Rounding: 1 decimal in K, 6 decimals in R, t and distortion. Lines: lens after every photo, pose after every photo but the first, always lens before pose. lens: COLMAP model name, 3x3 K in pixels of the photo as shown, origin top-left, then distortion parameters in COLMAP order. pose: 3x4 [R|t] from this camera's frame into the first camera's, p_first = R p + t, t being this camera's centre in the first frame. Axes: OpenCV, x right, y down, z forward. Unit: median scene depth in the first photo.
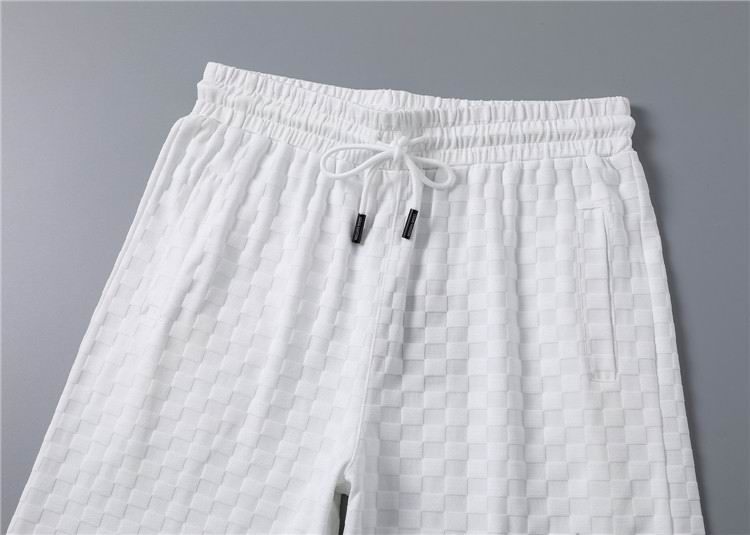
lens RADIAL K [[1107.4, 0, 375.0], [0, 1107.4, 267.5], [0, 0, 1]] dist [0.008143, -0.000573]
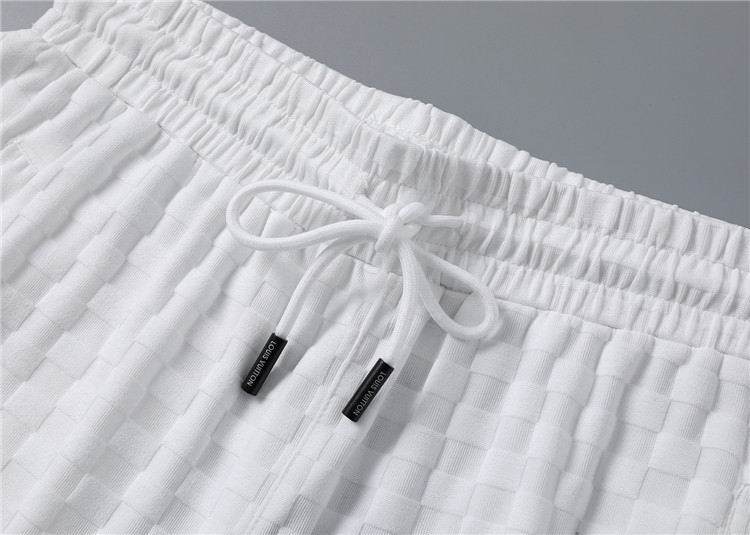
lens RADIAL K [[1375.3, 0, 375.0], [0, 1375.3, 267.5], [0, 0, 1]] dist [0.037804, 0.122818]
pose [[0.944644, 0.308945, -0.110458, 0.078856], [-0.318215, 0.944716, -0.079070, -0.042343], [0.079923, 0.109842, 0.990731, 0.434195]]
